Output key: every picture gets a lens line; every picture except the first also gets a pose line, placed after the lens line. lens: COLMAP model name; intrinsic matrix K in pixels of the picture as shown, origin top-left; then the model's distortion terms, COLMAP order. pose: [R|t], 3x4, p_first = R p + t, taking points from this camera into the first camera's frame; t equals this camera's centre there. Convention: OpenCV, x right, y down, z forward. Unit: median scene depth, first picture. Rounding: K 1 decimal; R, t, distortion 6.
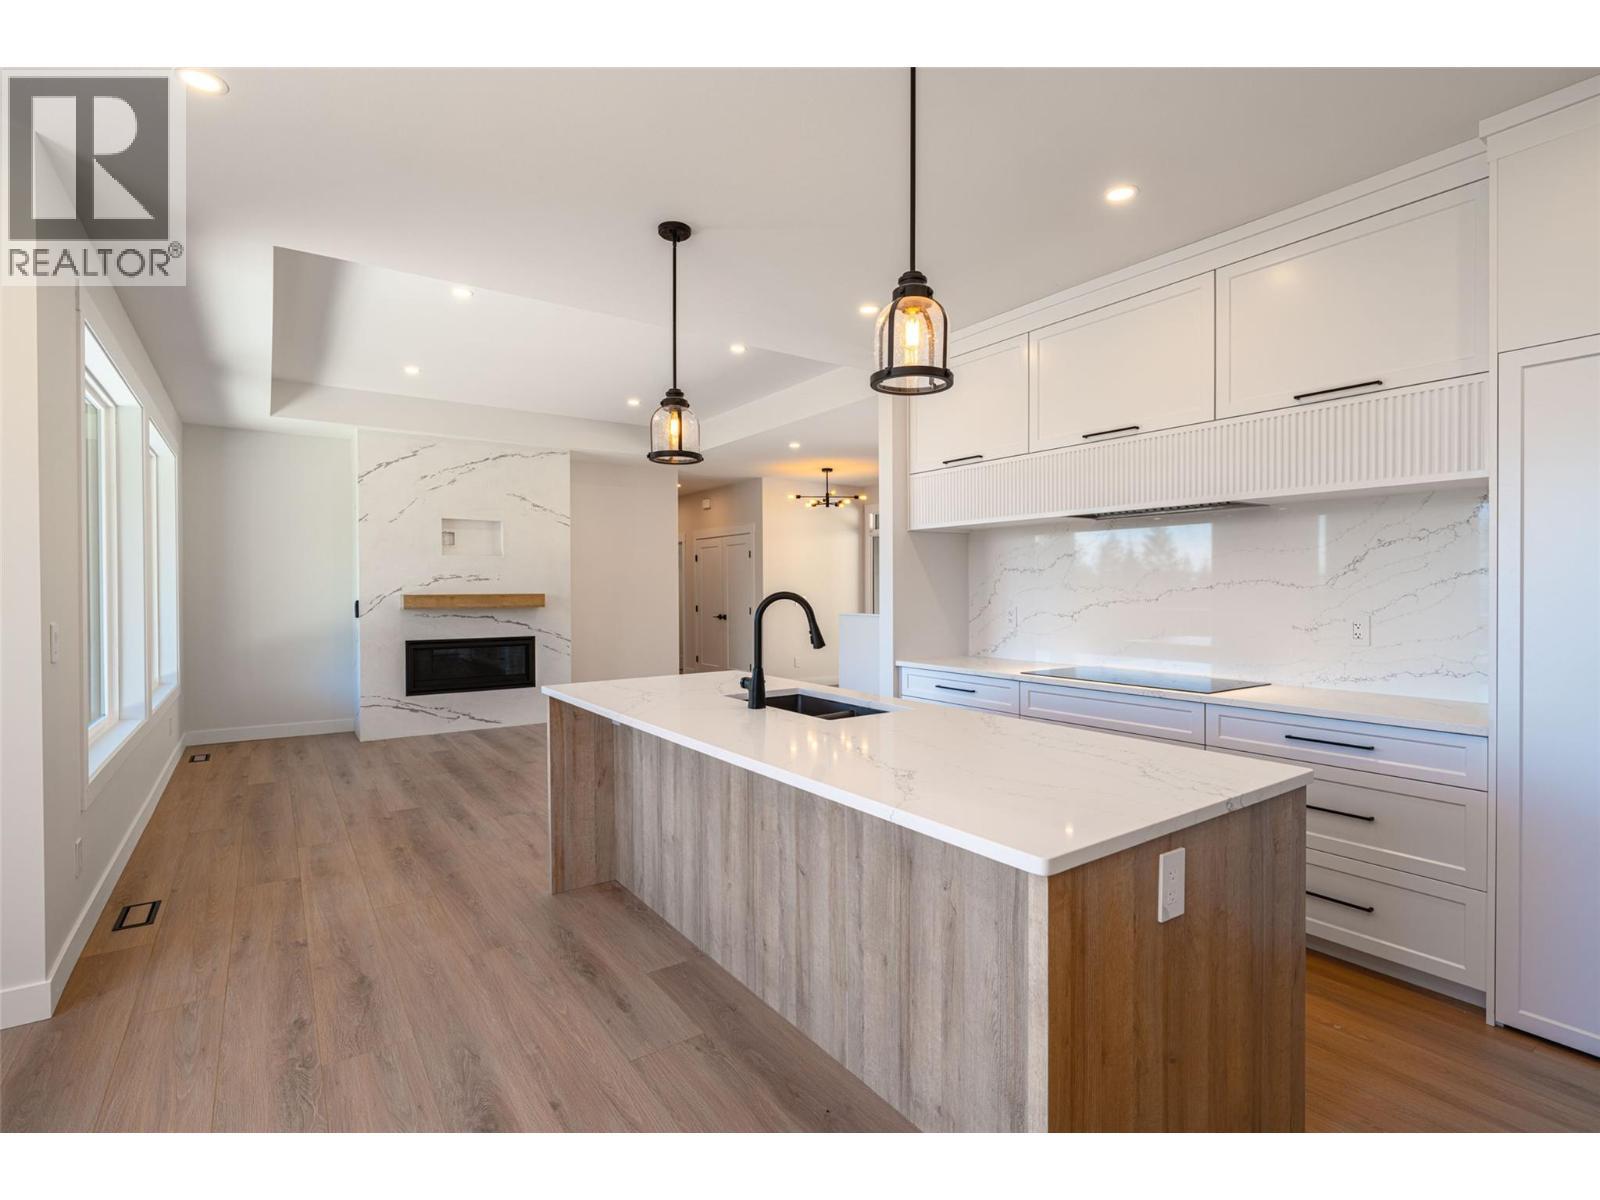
lens RADIAL K [[765.7, 0, 803.9], [0, 765.7, 594.5], [0, 0, 1]] dist [-0.001505, 0.000795]
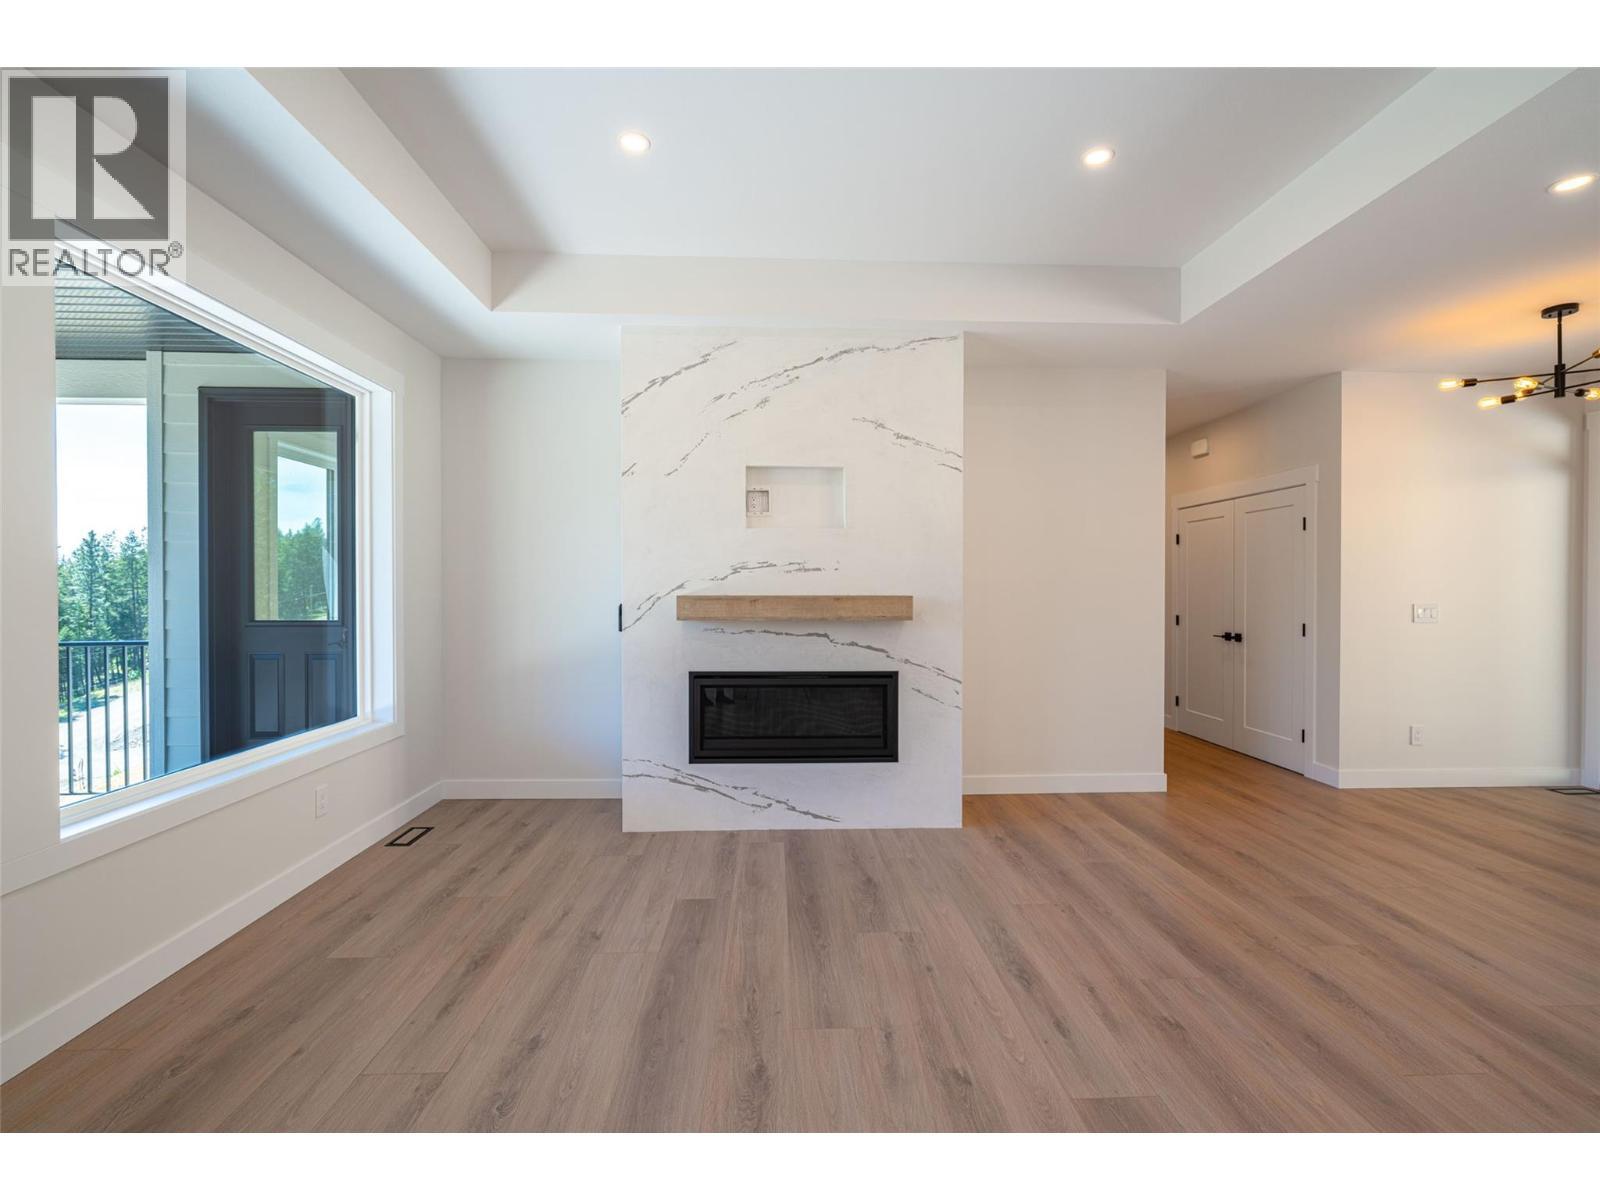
lens RADIAL K [[697.5, 0, 803.4], [0, 697.5, 596.1], [0, 0, 1]] dist [-0.001534, 0.000082]
pose [[0.842875, 0.010431, -0.538009, -0.345701], [-0.008823, 0.999946, 0.005565, -0.006385], [0.538037, 0.000056, 0.842921, 1.352322]]
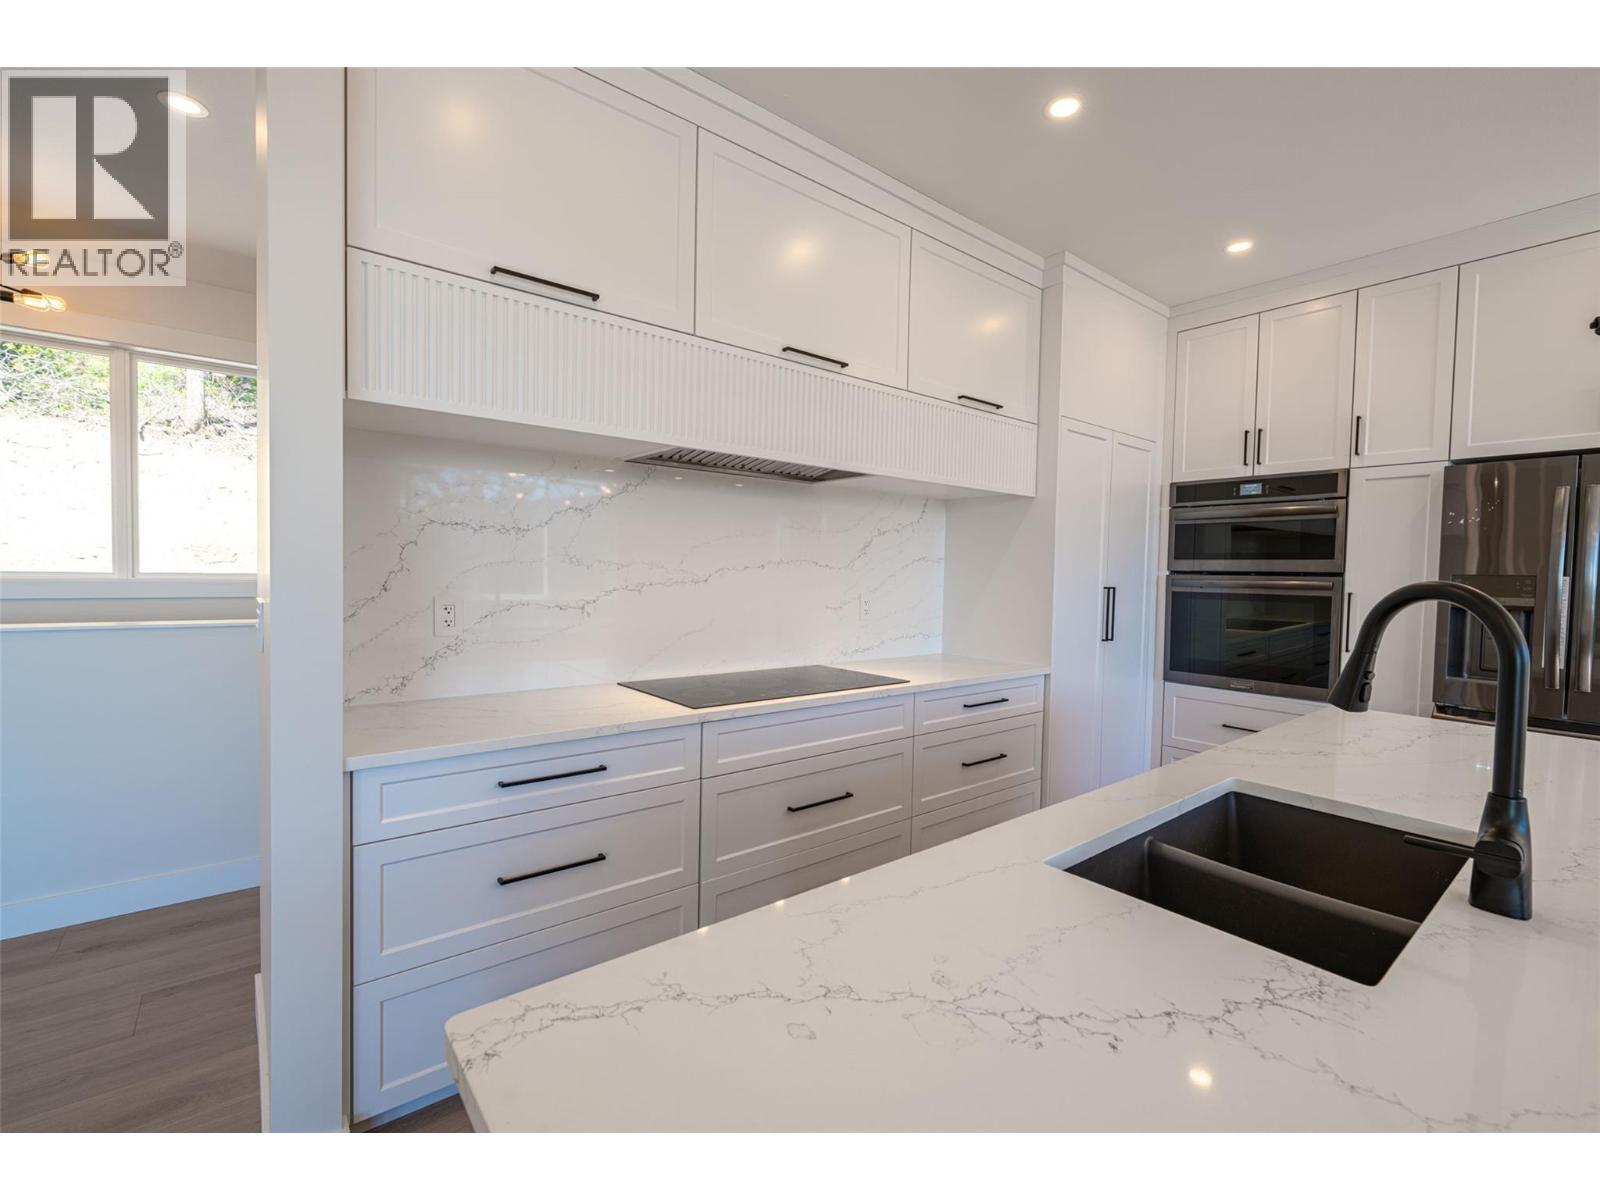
lens RADIAL K [[697.5, 0, 803.4], [0, 697.5, 596.1], [0, 0, 1]] dist [-0.001534, 0.000082]
pose [[-0.065867, -0.034966, 0.997216, -0.326116], [-0.011805, 0.999343, 0.034261, -0.004117], [-0.997759, -0.009516, -0.066237, 1.222087]]
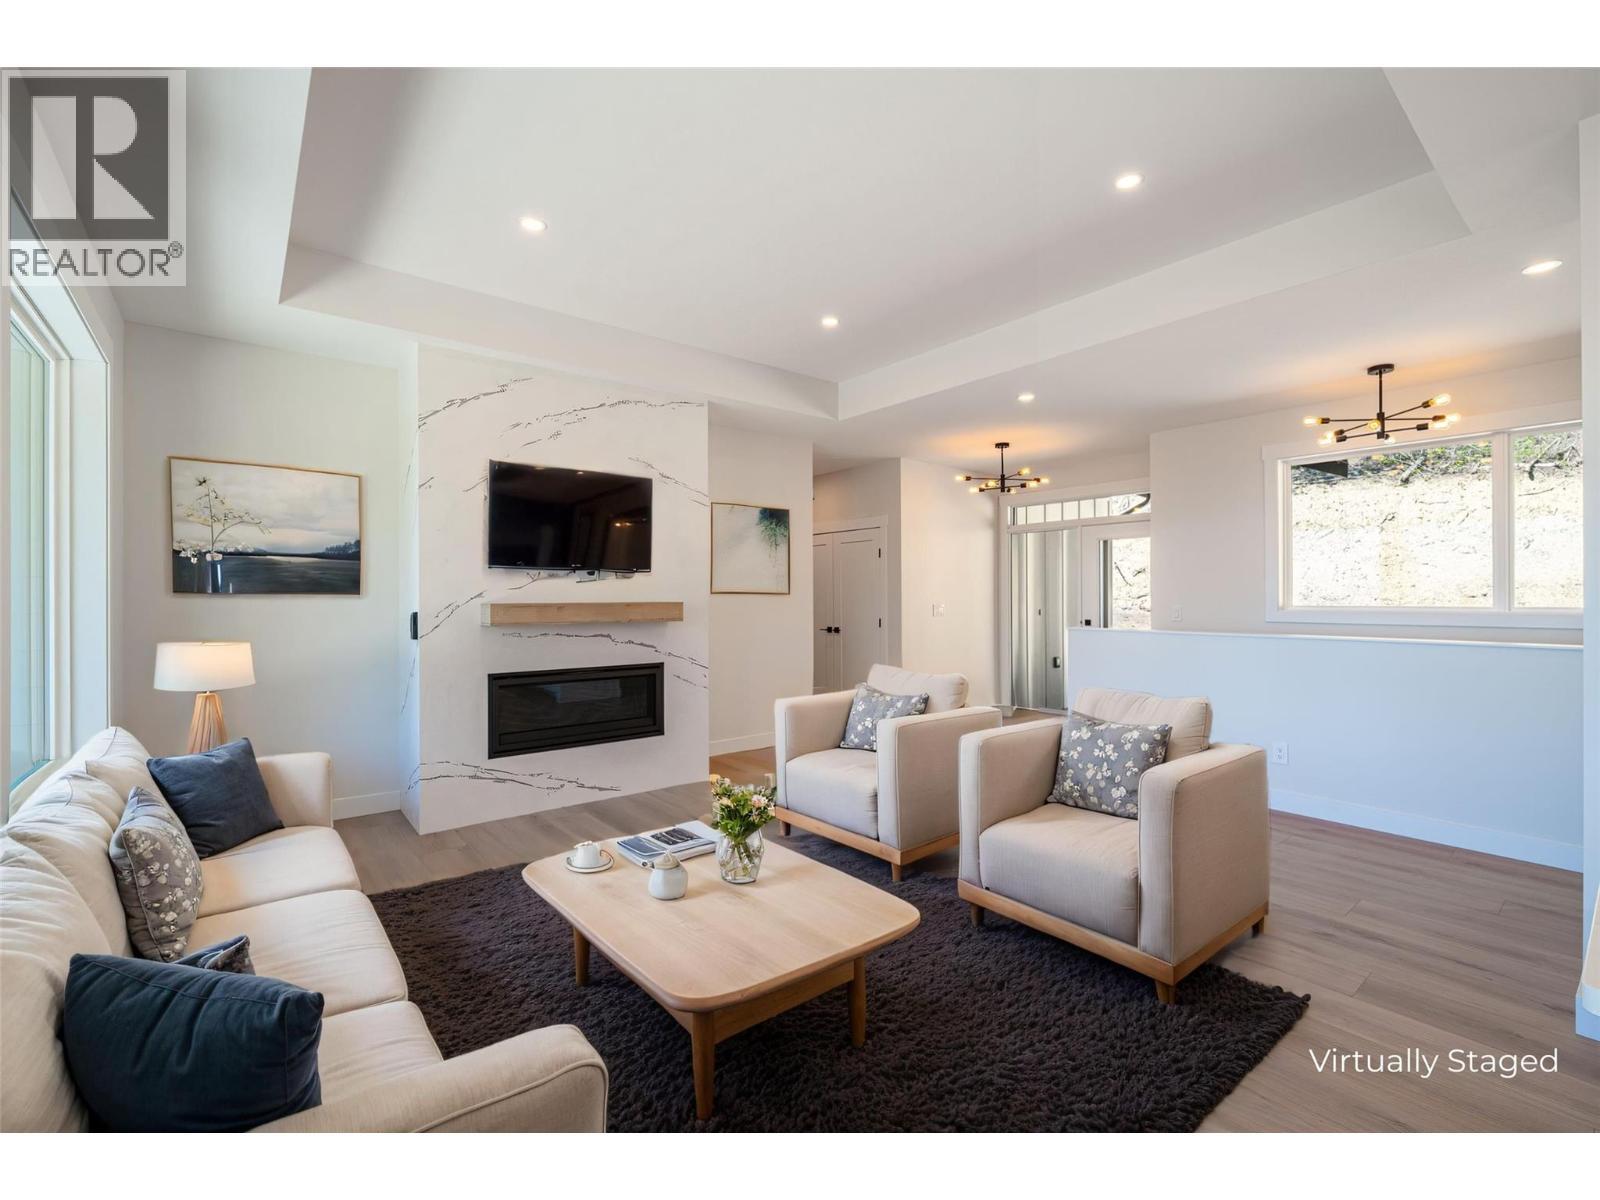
lens RADIAL K [[697.5, 0, 803.4], [0, 697.5, 596.1], [0, 0, 1]] dist [-0.001534, 0.000082]
pose [[0.997720, -0.000012, 0.067486, -0.675174], [0.000651, 0.999955, -0.009433, -0.000201], [-0.067483, 0.009455, 0.997676, 0.896266]]
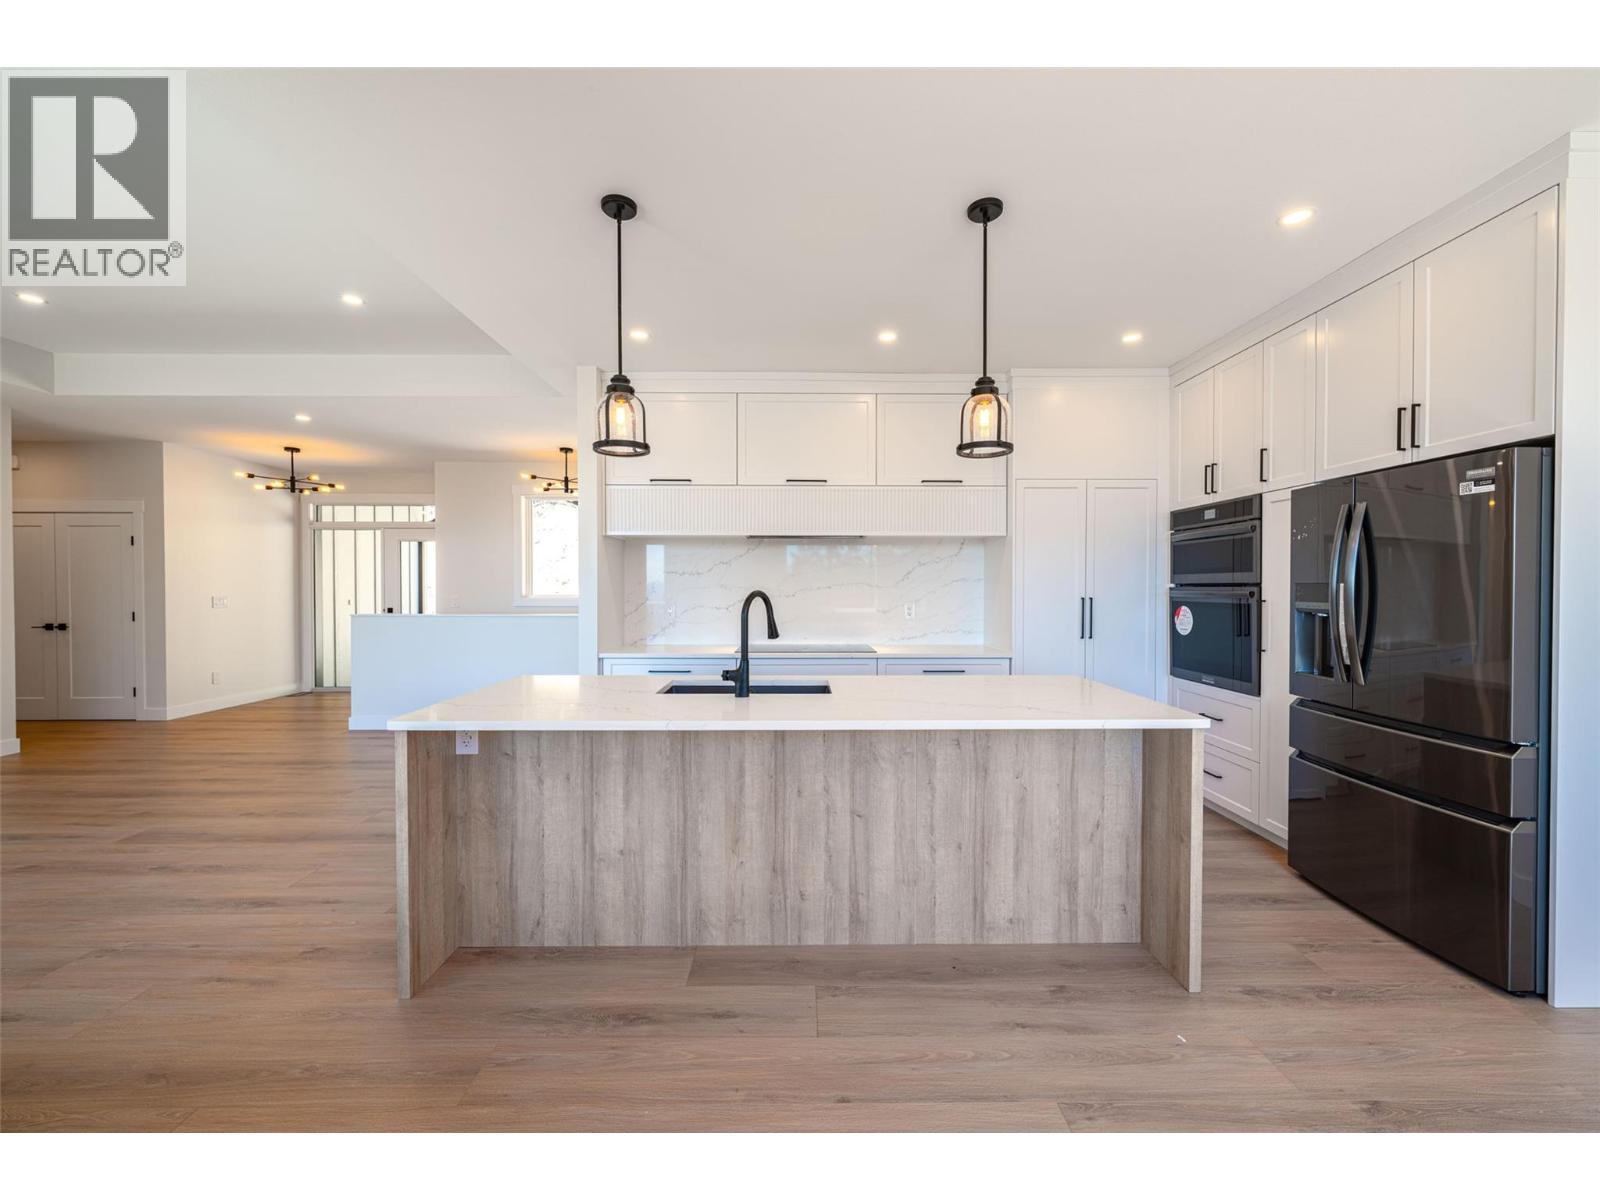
lens RADIAL K [[626.1, 0, 804.7], [0, 626.1, 594.1], [0, 0, 1]] dist [0.000245, 0.000004]
pose [[0.566457, -0.006394, 0.824067, -0.679954], [0.004291, 0.999979, 0.004810, -0.002169], [-0.824080, 0.000811, 0.566472, 0.378749]]
